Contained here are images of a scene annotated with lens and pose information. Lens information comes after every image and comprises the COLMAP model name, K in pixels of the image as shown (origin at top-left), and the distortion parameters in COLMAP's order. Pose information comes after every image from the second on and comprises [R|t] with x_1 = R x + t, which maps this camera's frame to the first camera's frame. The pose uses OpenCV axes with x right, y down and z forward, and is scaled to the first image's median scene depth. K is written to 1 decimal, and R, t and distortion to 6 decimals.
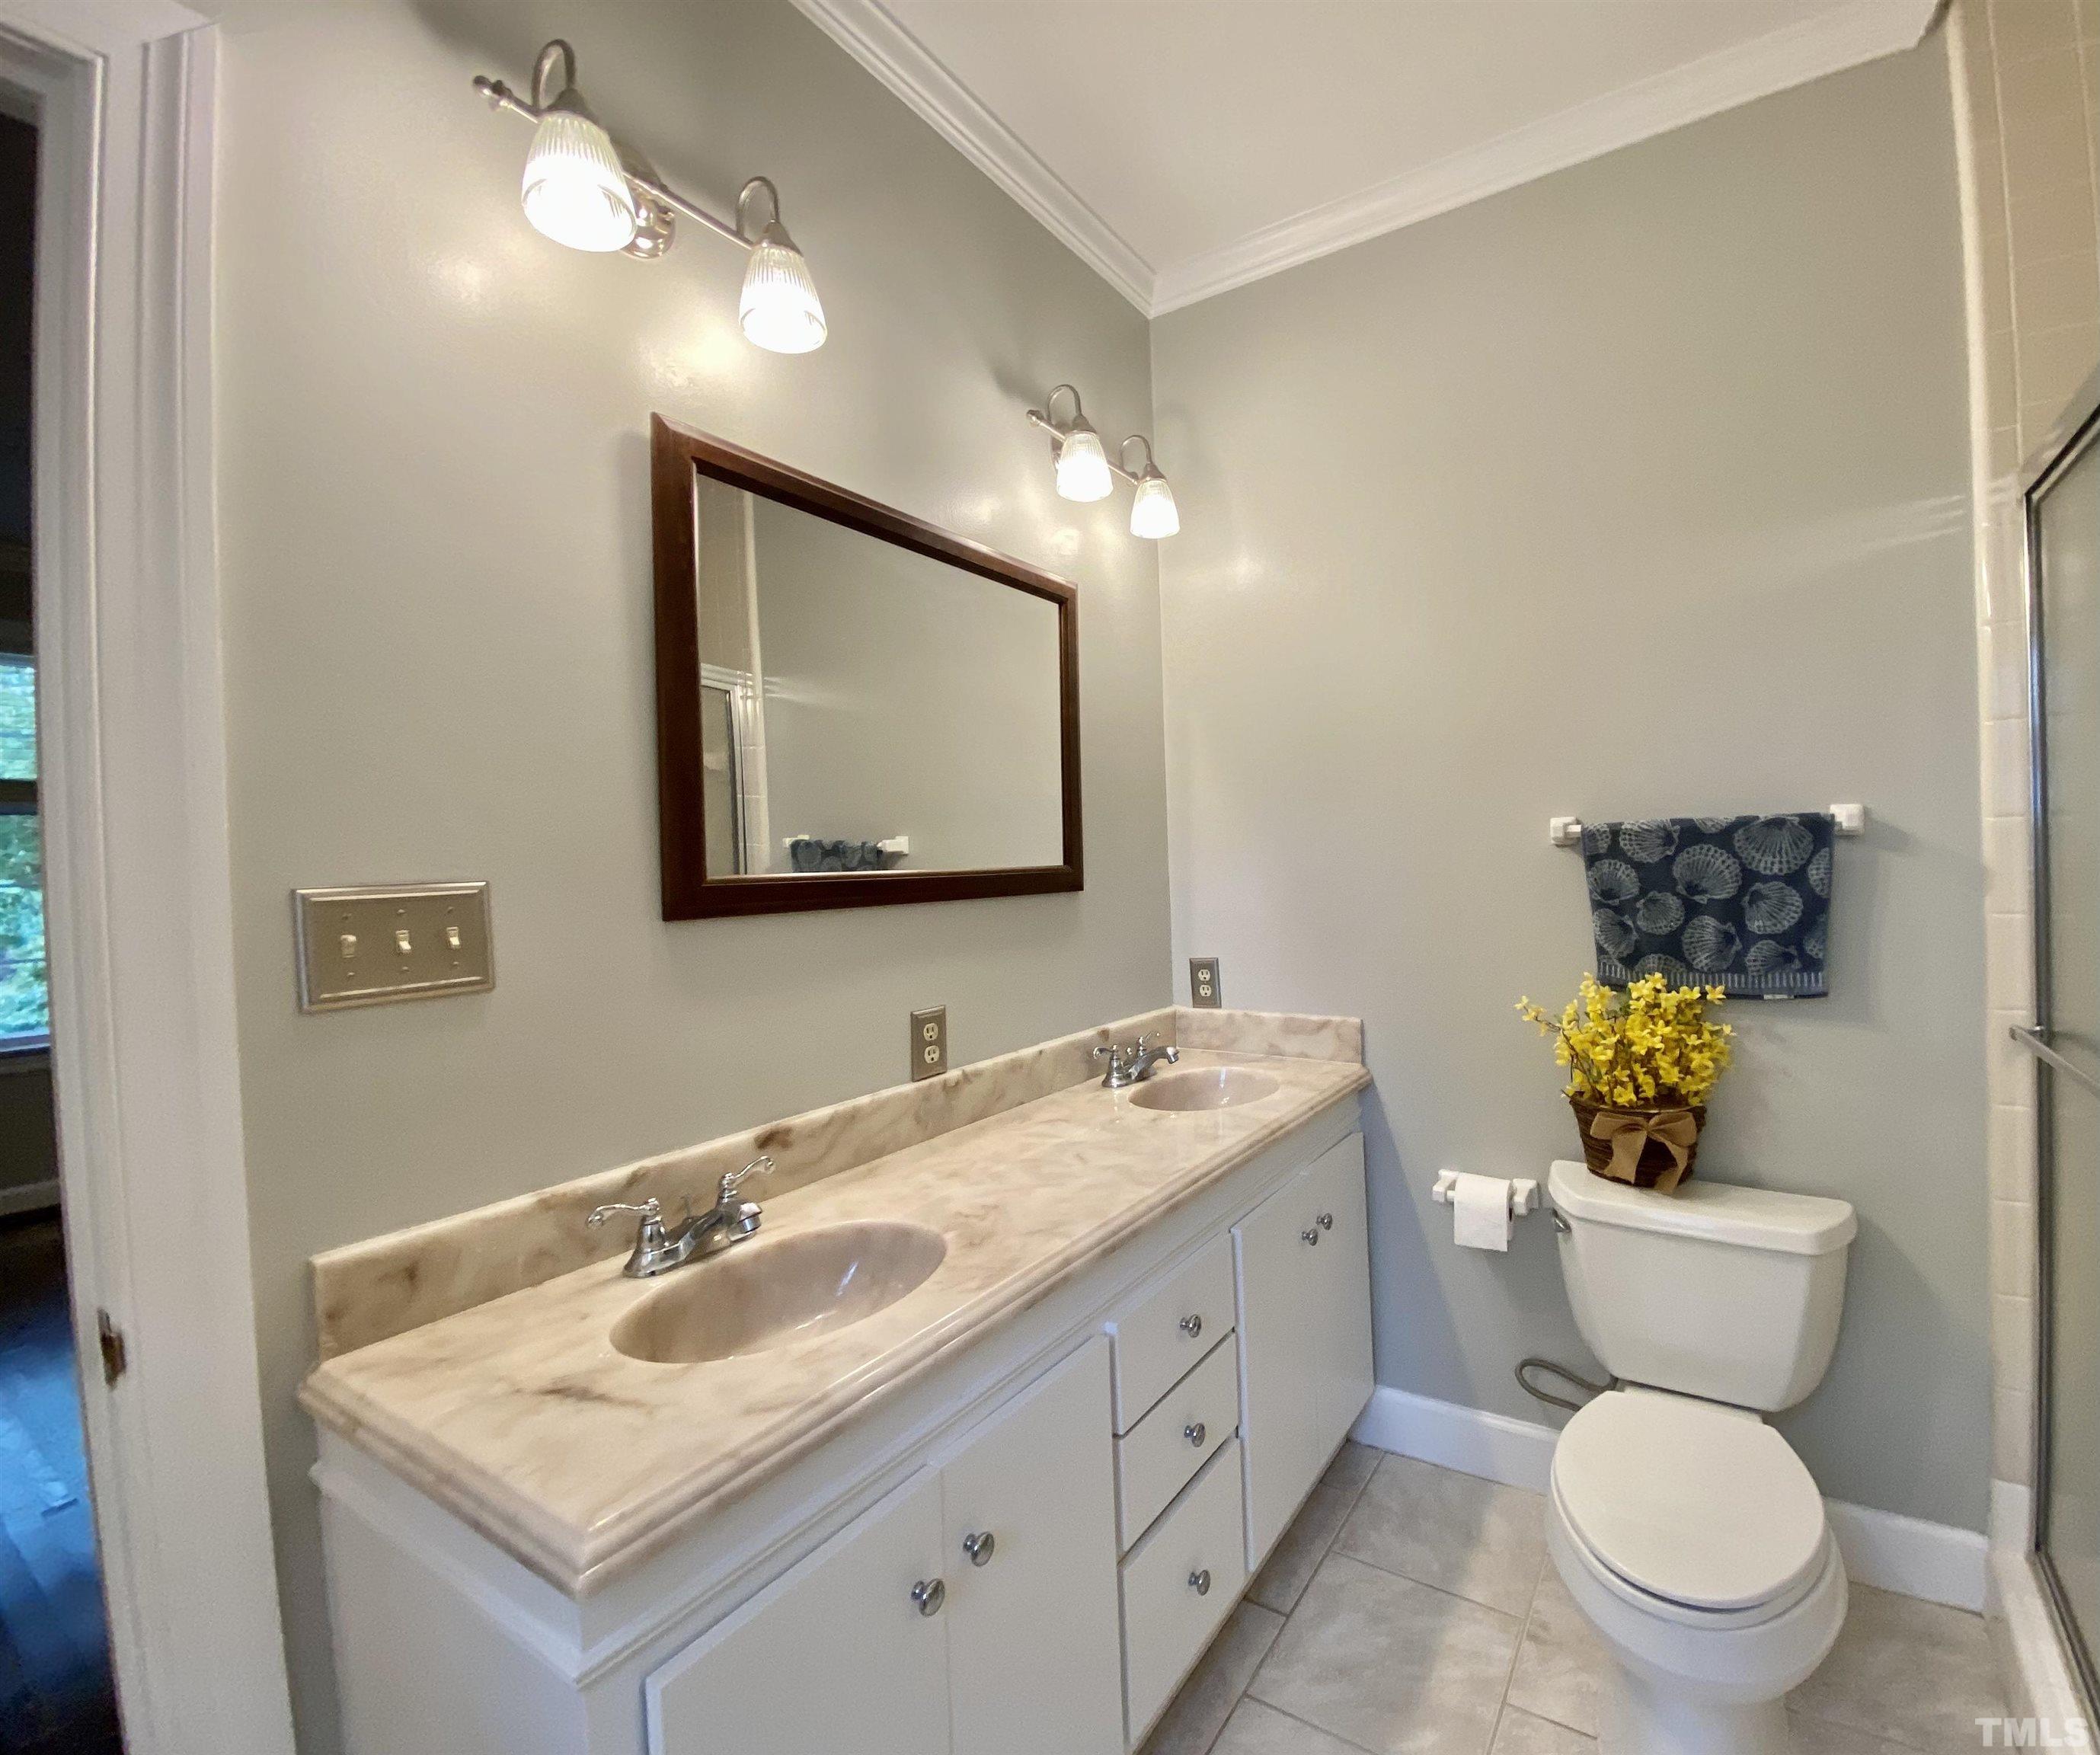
lens RADIAL K [[889.6, 0, 1050.0], [0, 889.6, 877.5], [0, 0, 1]] dist [0.000539, -0.000645]
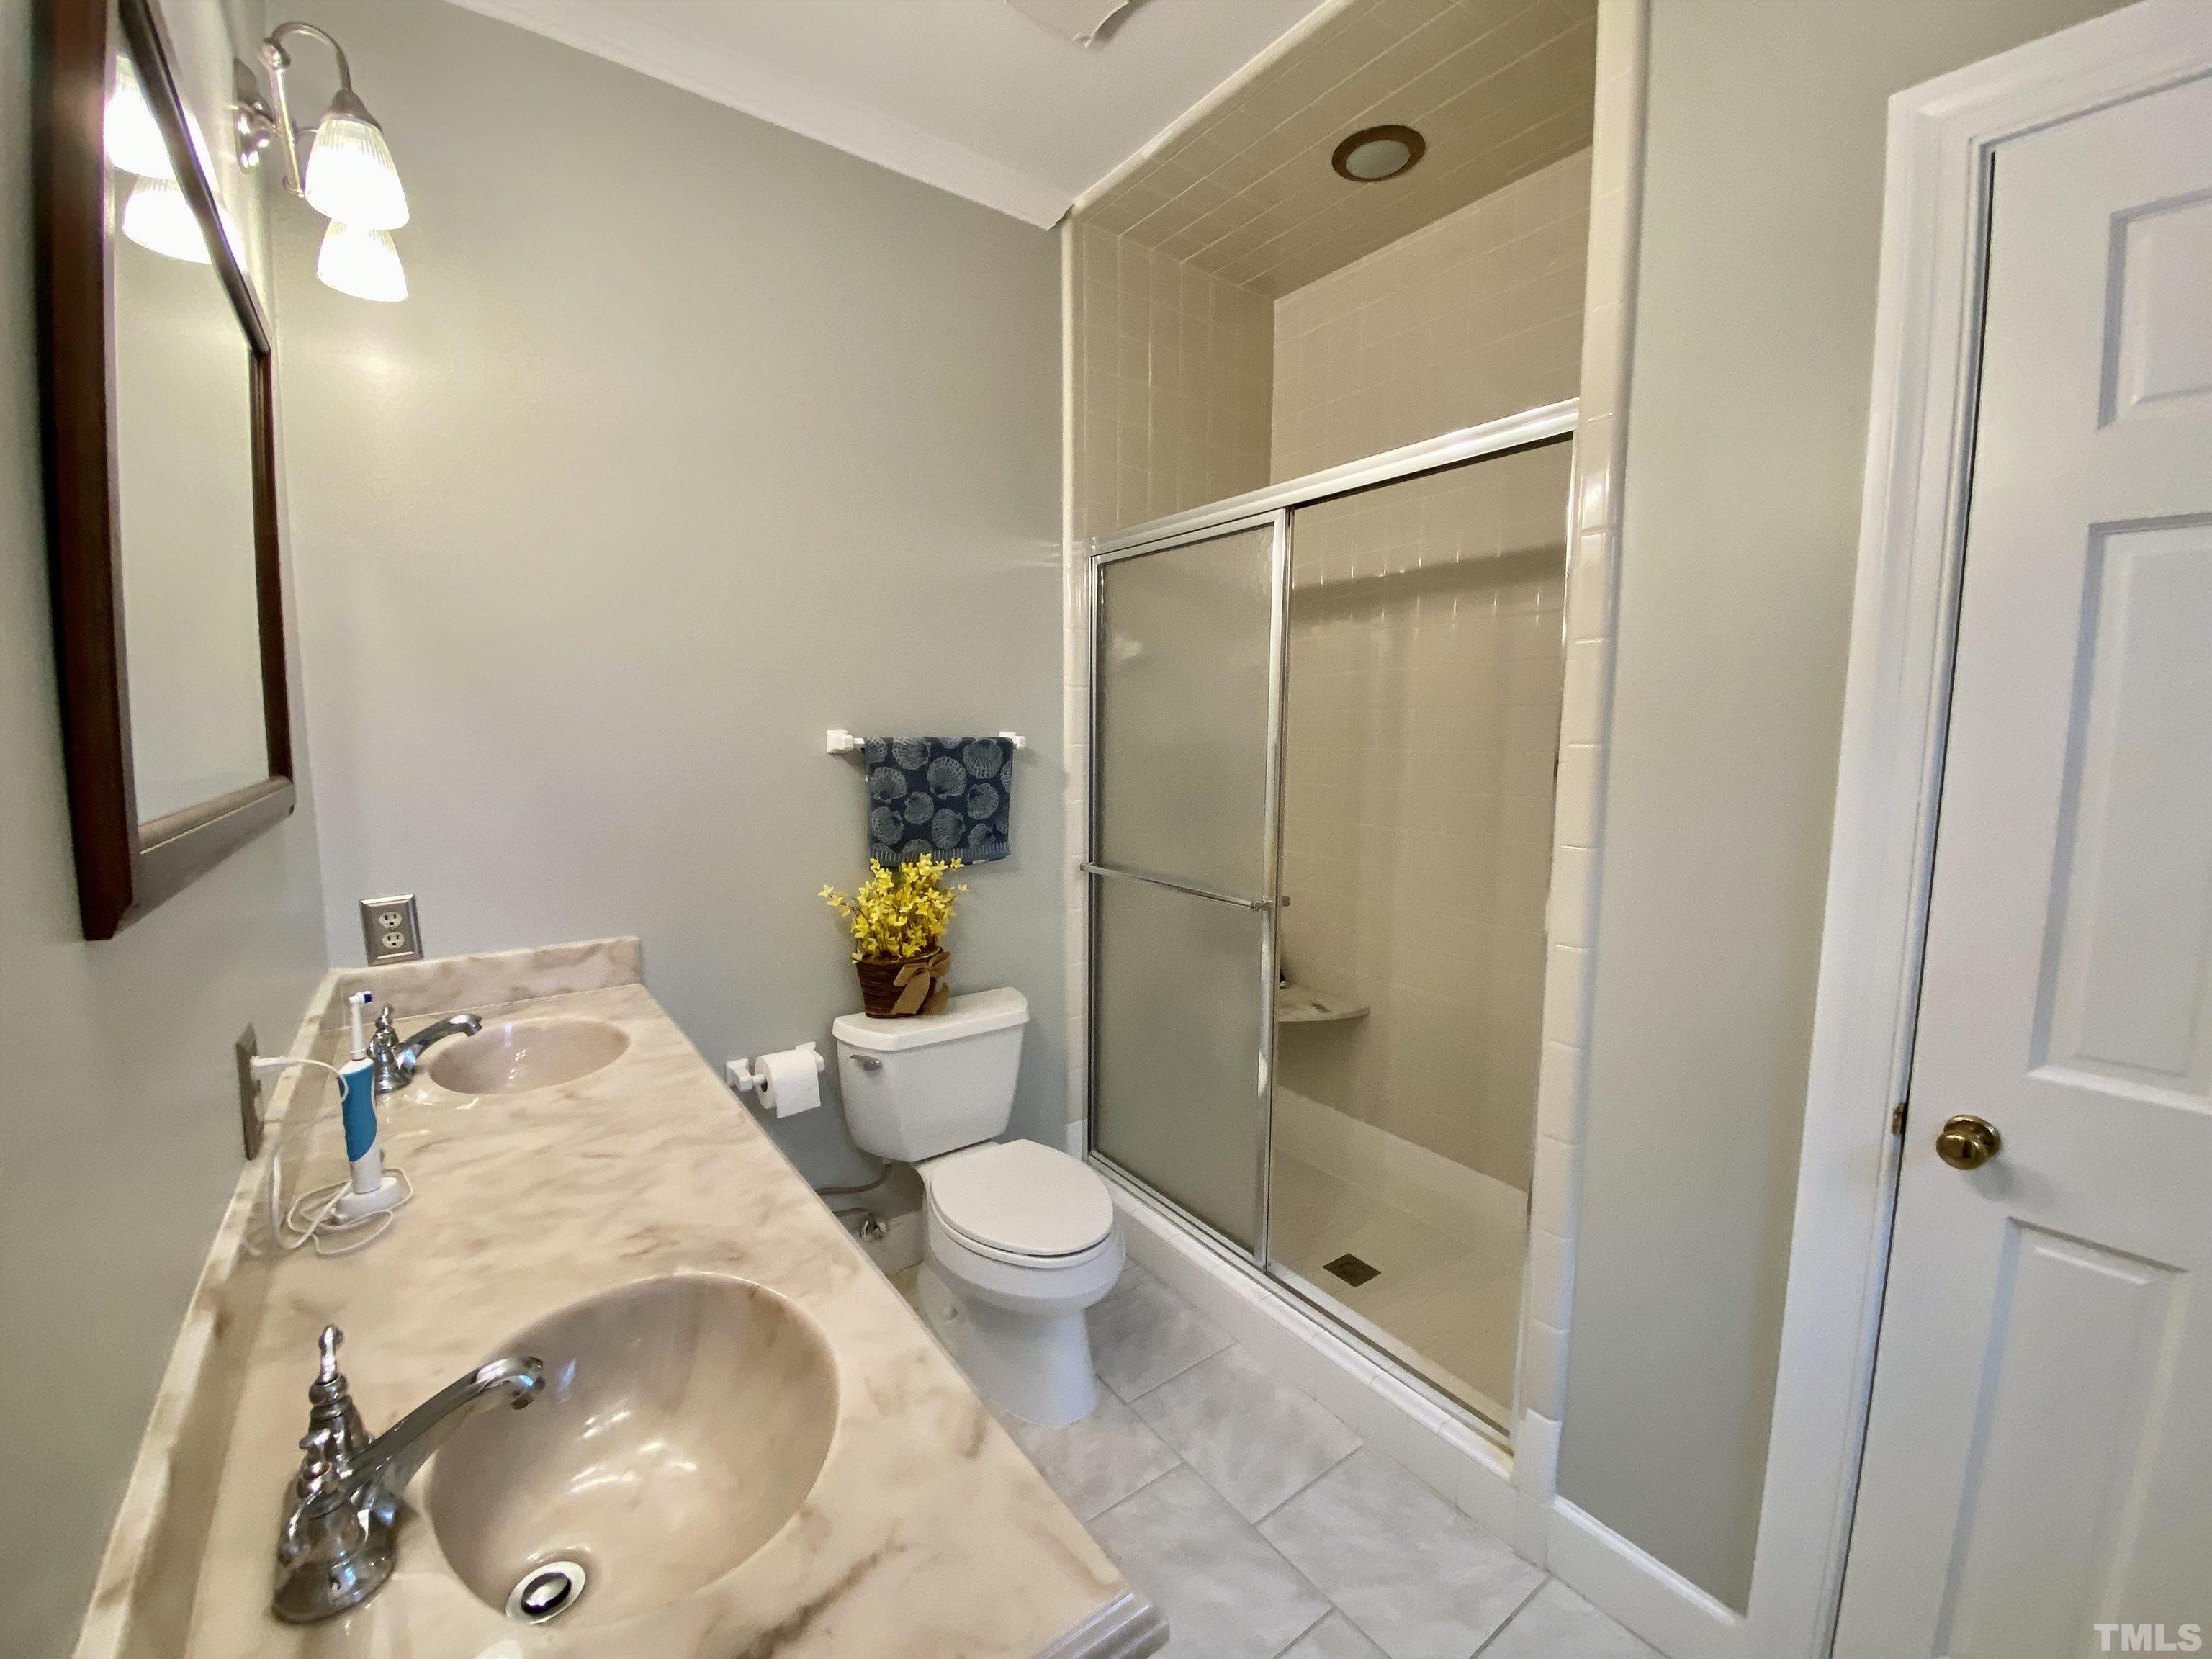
lens RADIAL K [[902.4, 0, 1106.0], [0, 902.4, 829.5], [0, 0, 1]] dist [0.037957, -0.030462]
pose [[0.381653, -0.074330, 0.921312, -0.467606], [0.008787, 0.997008, 0.076797, -0.030782], [-0.924264, -0.021214, 0.381164, 0.245059]]
